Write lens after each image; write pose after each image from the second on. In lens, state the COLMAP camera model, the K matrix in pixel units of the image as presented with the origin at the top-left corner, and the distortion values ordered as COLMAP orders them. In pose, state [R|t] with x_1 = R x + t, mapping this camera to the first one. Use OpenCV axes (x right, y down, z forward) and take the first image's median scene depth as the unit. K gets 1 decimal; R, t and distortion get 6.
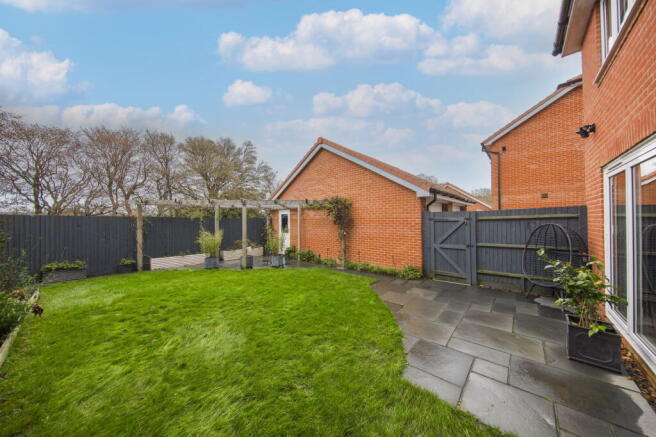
lens RADIAL K [[226.3, 0, 328.0], [0, 226.3, 218.5], [0, 0, 1]] dist [0.000272, -0.000060]
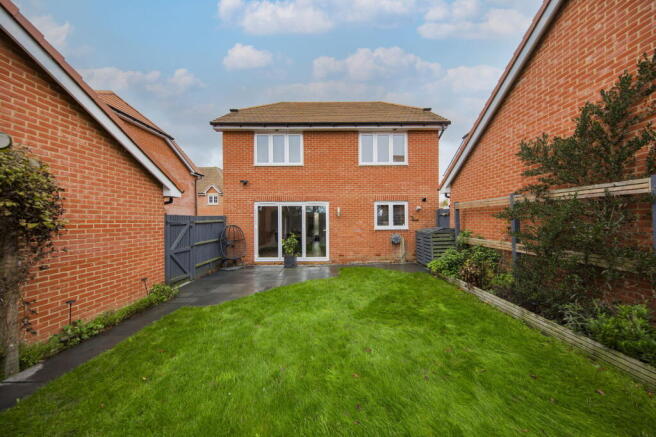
lens RADIAL K [[226.3, 0, 328.0], [0, 226.3, 218.5], [0, 0, 1]] dist [0.000272, -0.000060]
pose [[-0.680419, 0.023381, 0.732450, -0.663171], [0.014563, 0.999725, -0.018385, 0.011647], [-0.732679, -0.001843, -0.680572, 1.236695]]
